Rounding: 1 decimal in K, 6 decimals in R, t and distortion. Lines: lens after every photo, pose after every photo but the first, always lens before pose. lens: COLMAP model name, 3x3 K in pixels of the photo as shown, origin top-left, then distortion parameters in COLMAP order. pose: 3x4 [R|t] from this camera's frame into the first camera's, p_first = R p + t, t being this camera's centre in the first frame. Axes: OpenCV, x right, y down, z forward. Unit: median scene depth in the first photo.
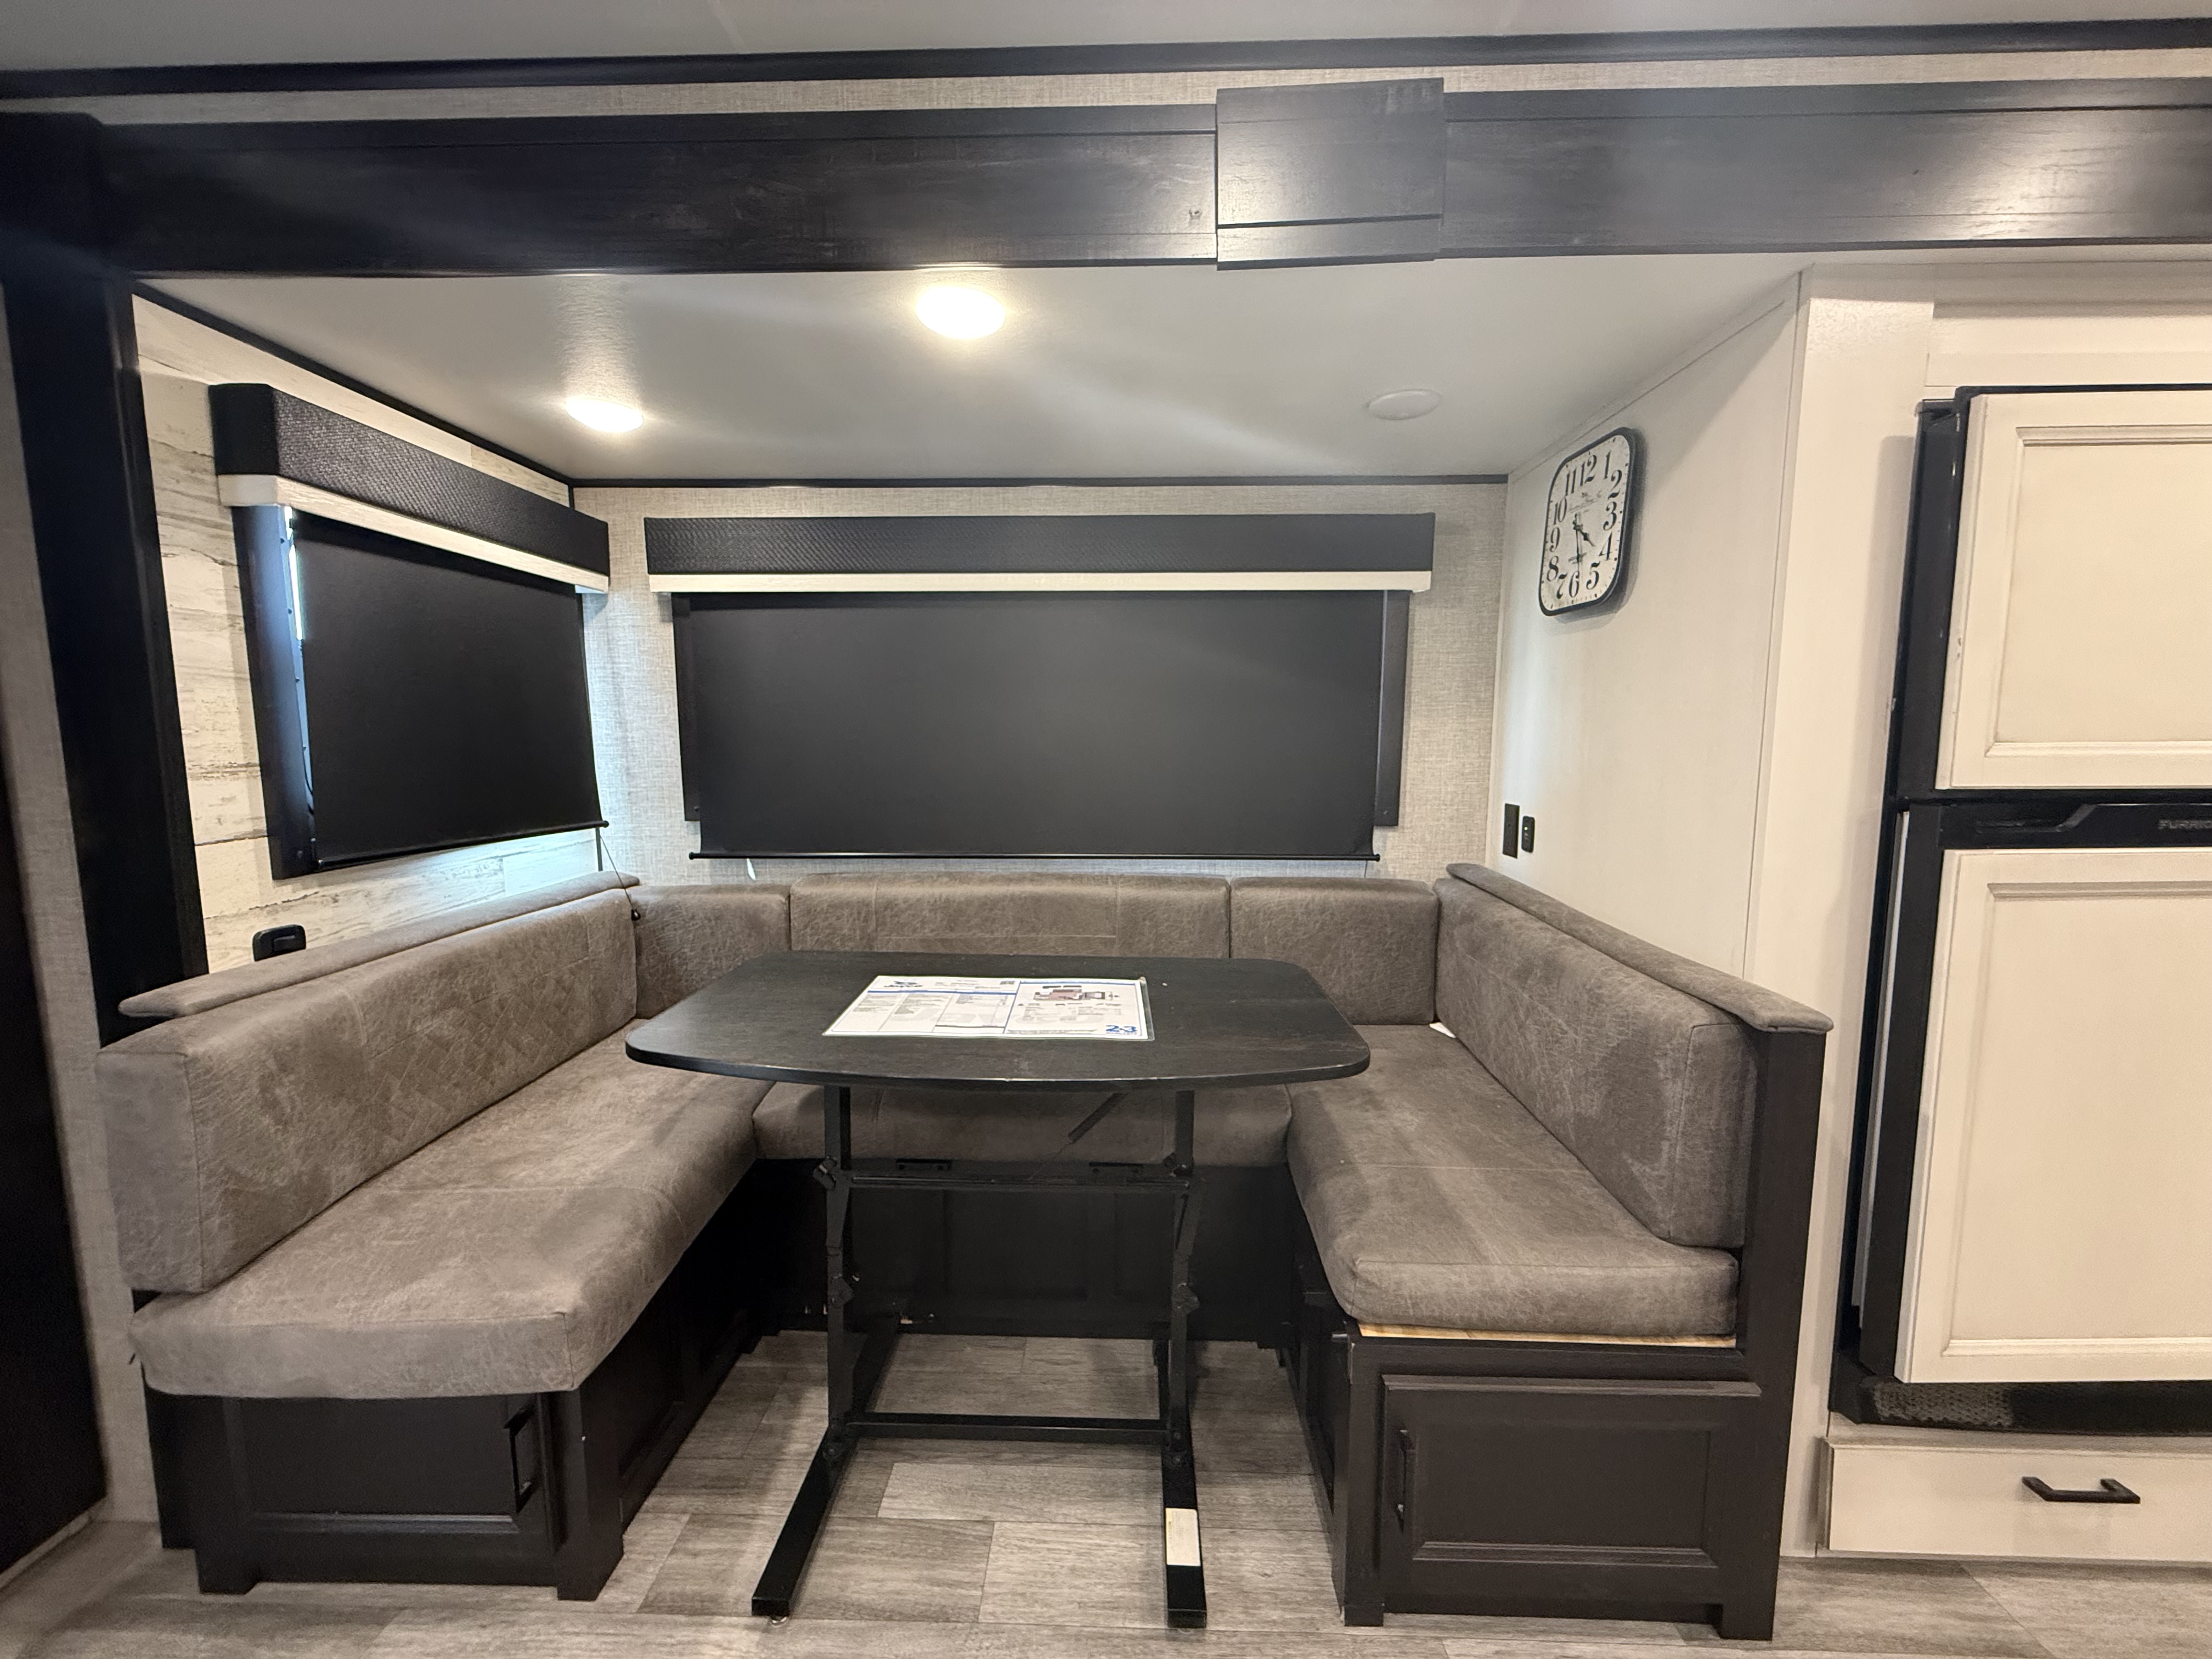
lens RADIAL K [[881.4, 0, 1102.8], [0, 881.4, 828.2], [0, 0, 1]] dist [0.001220, -0.000034]
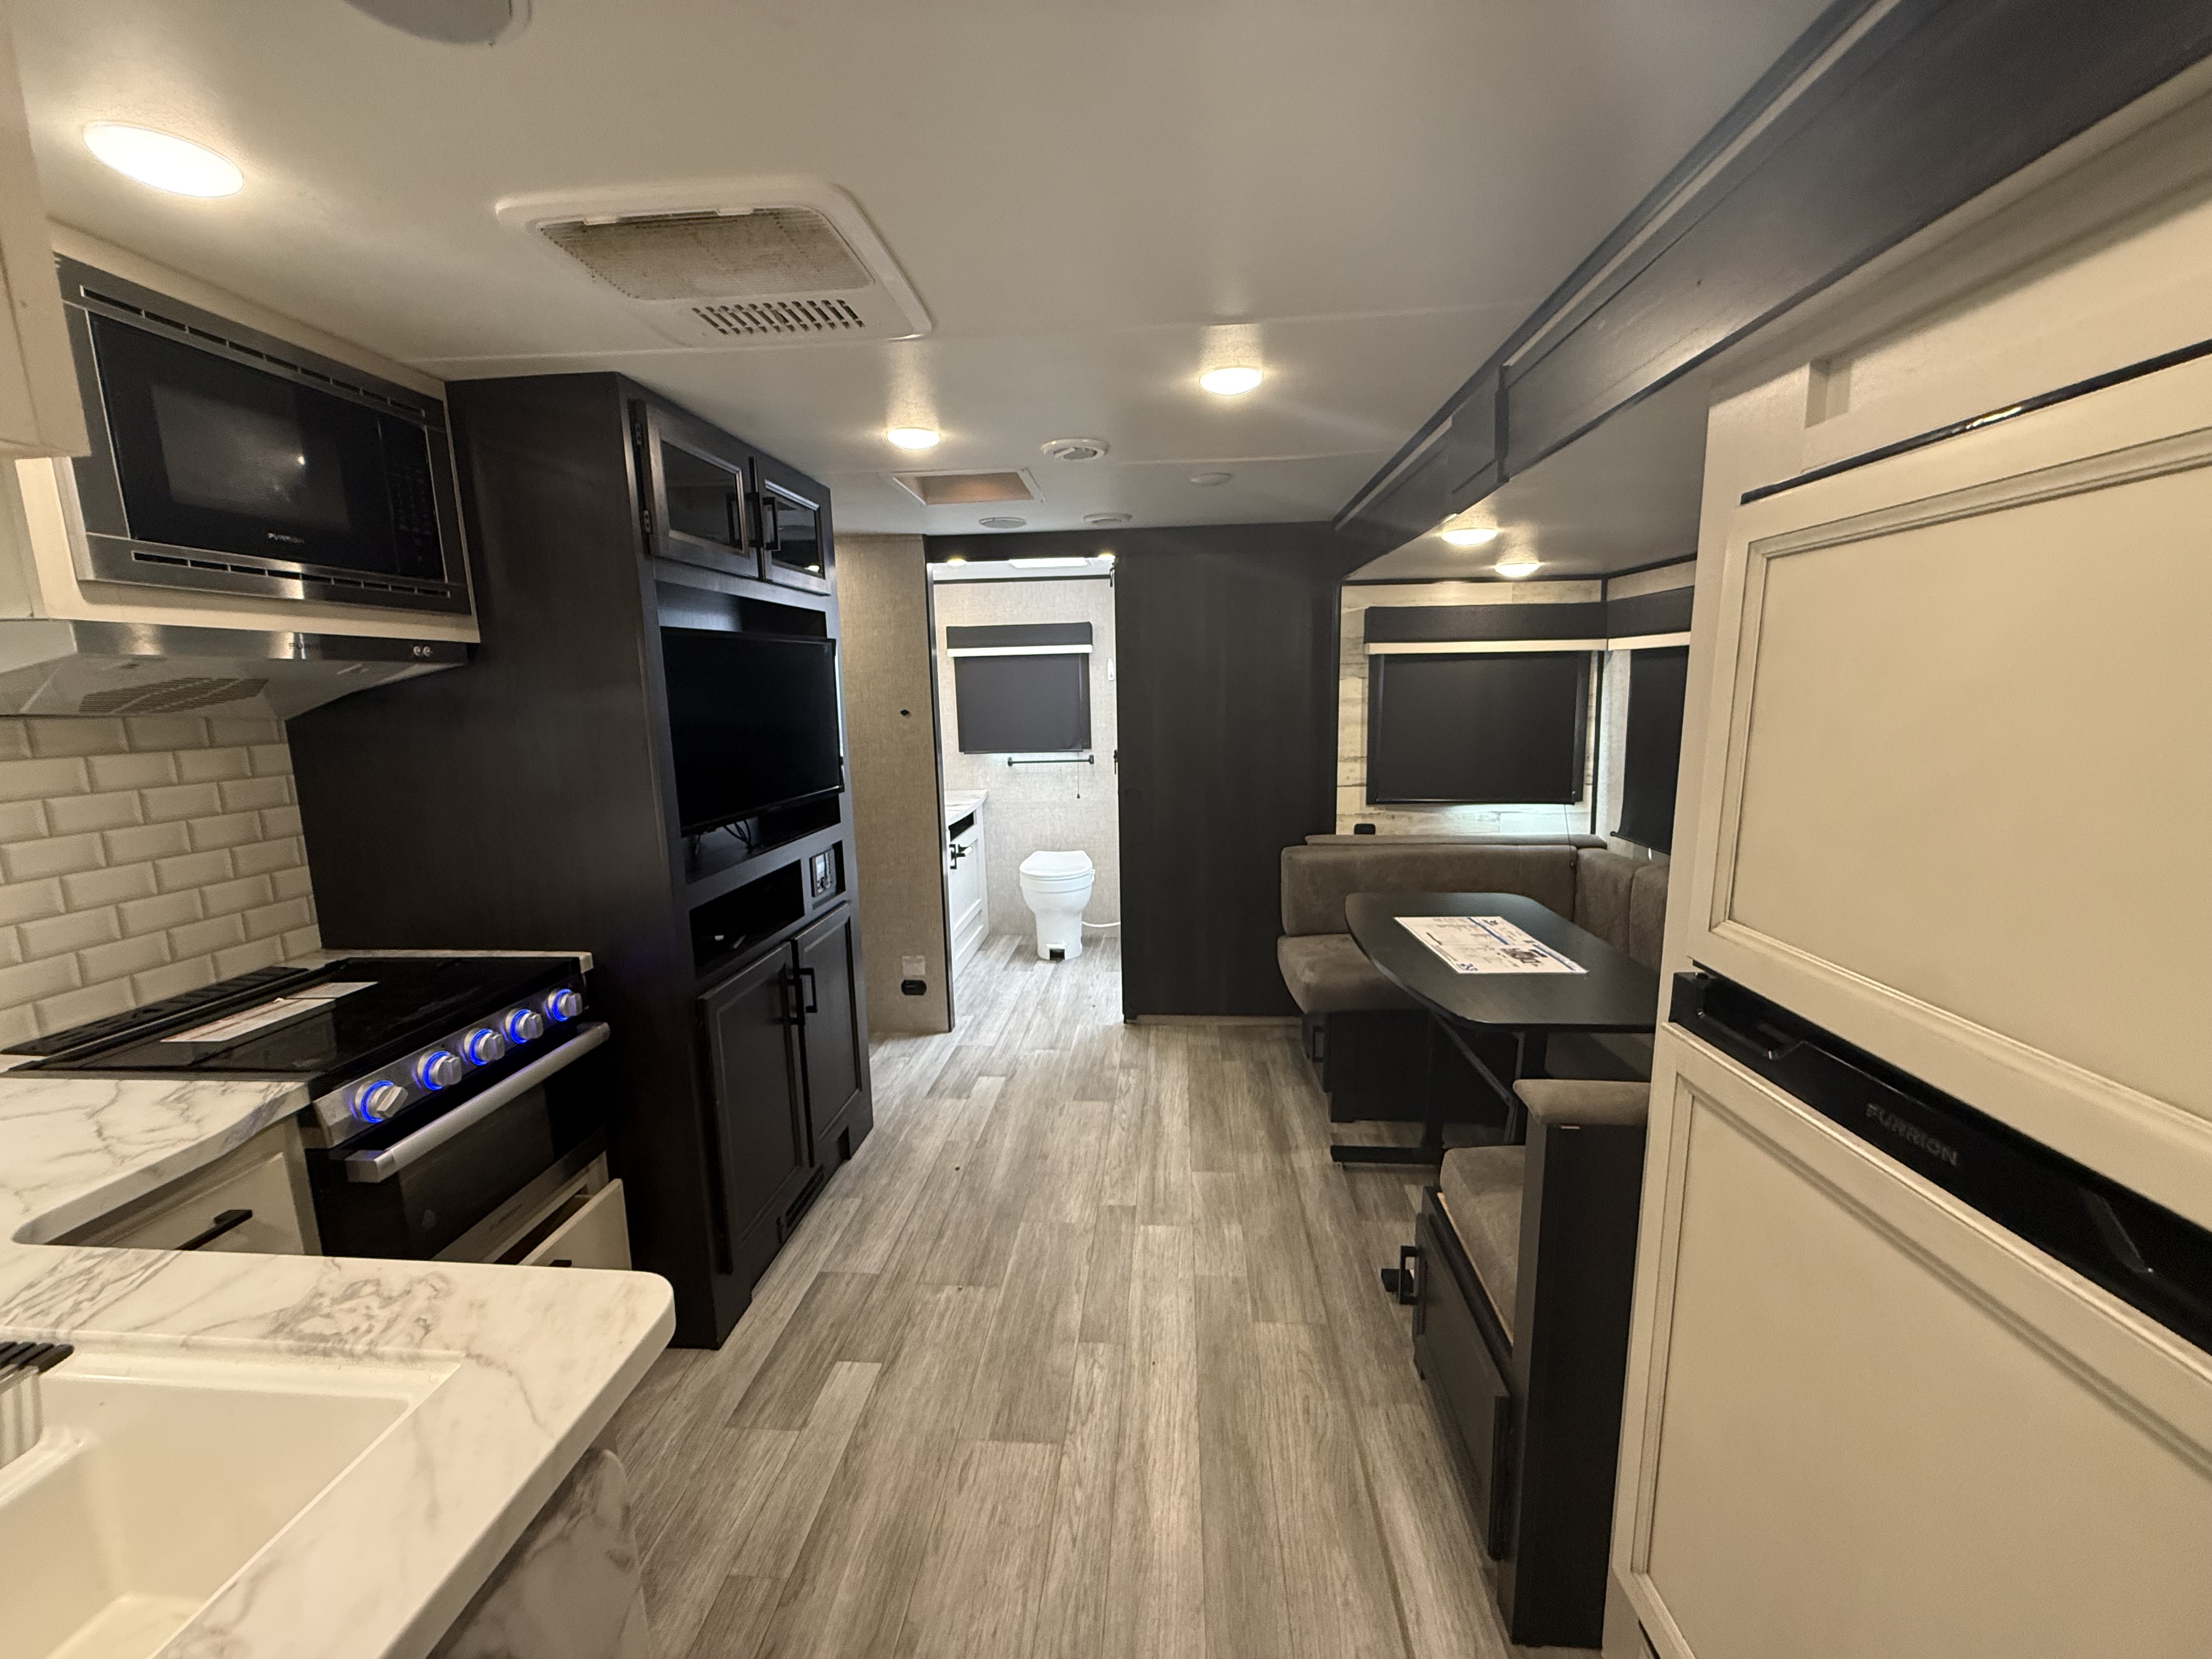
lens RADIAL K [[881.4, 0, 1102.8], [0, 881.4, 828.2], [0, 0, 1]] dist [0.001220, -0.000034]
pose [[-0.050394, 0.163002, -0.985338, 1.538964], [-0.091532, 0.981686, 0.167079, -0.220449], [0.994526, 0.098610, -0.034551, 0.367948]]
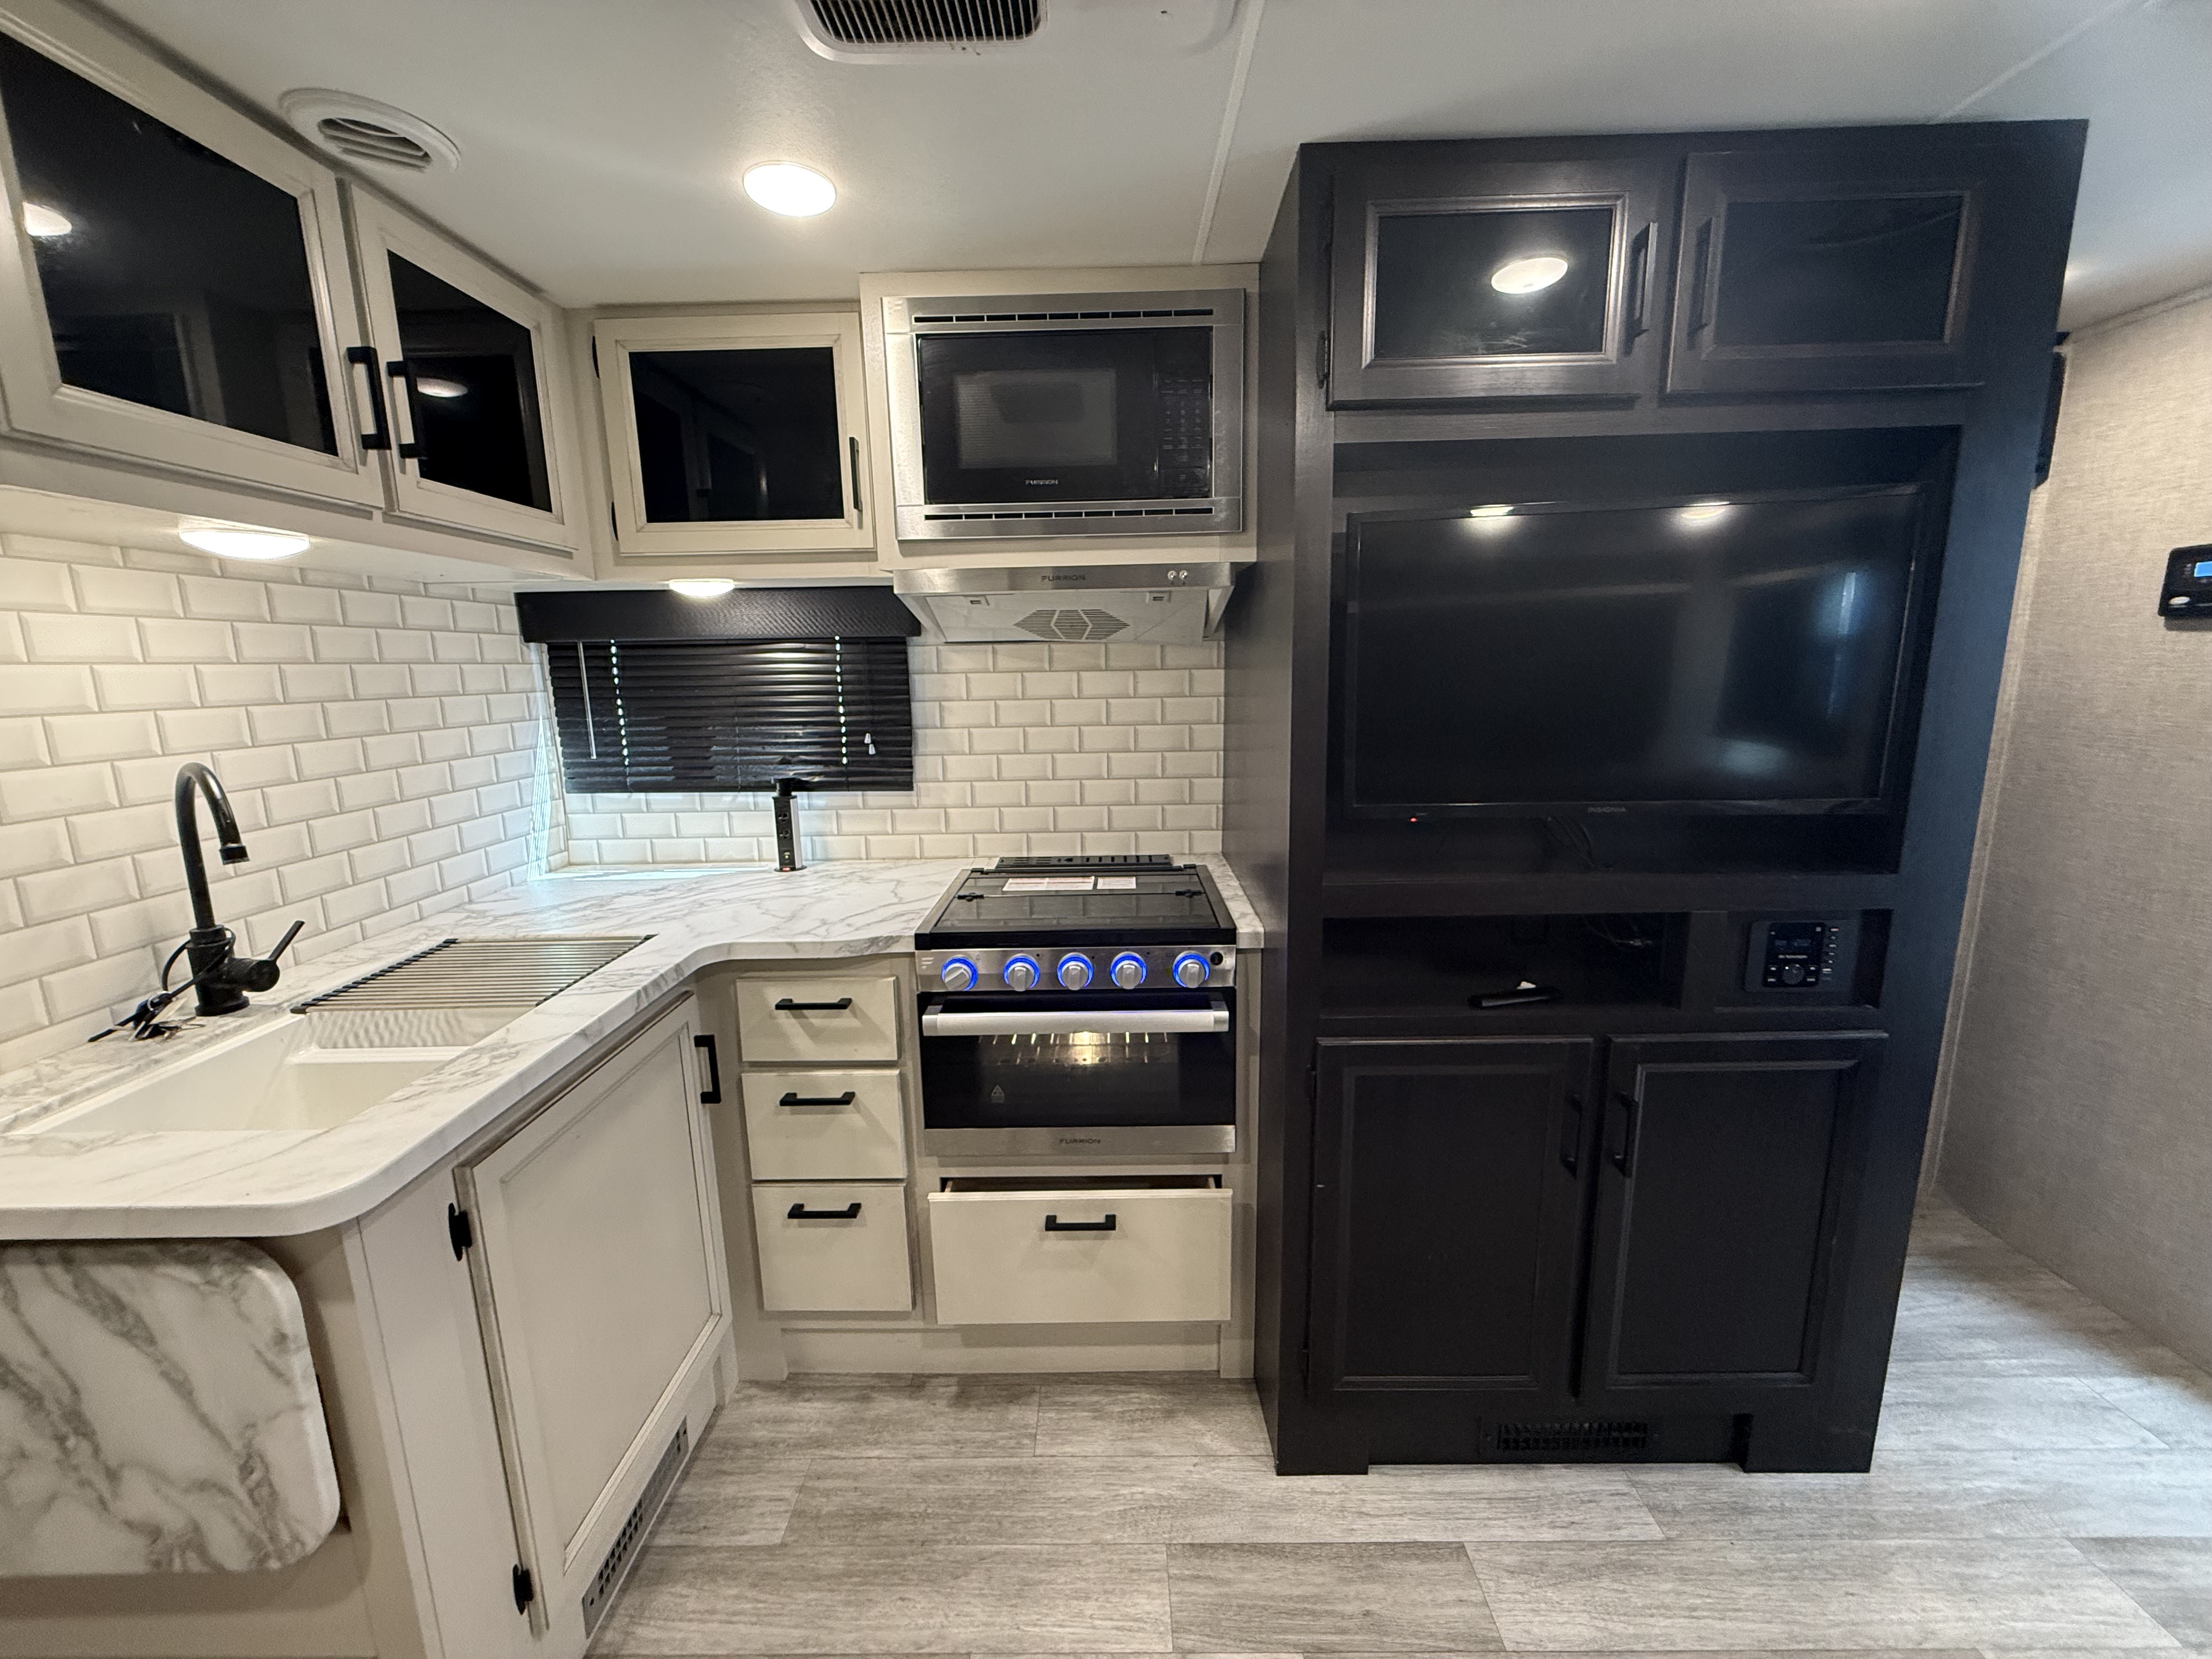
lens RADIAL K [[881.4, 0, 1102.8], [0, 881.4, 828.2], [0, 0, 1]] dist [0.001220, -0.000034]
pose [[-0.999524, 0.024738, -0.018409, 0.471743], [0.018254, 0.955843, 0.293311, -0.195489], [0.024852, 0.292835, -0.955840, 0.606666]]
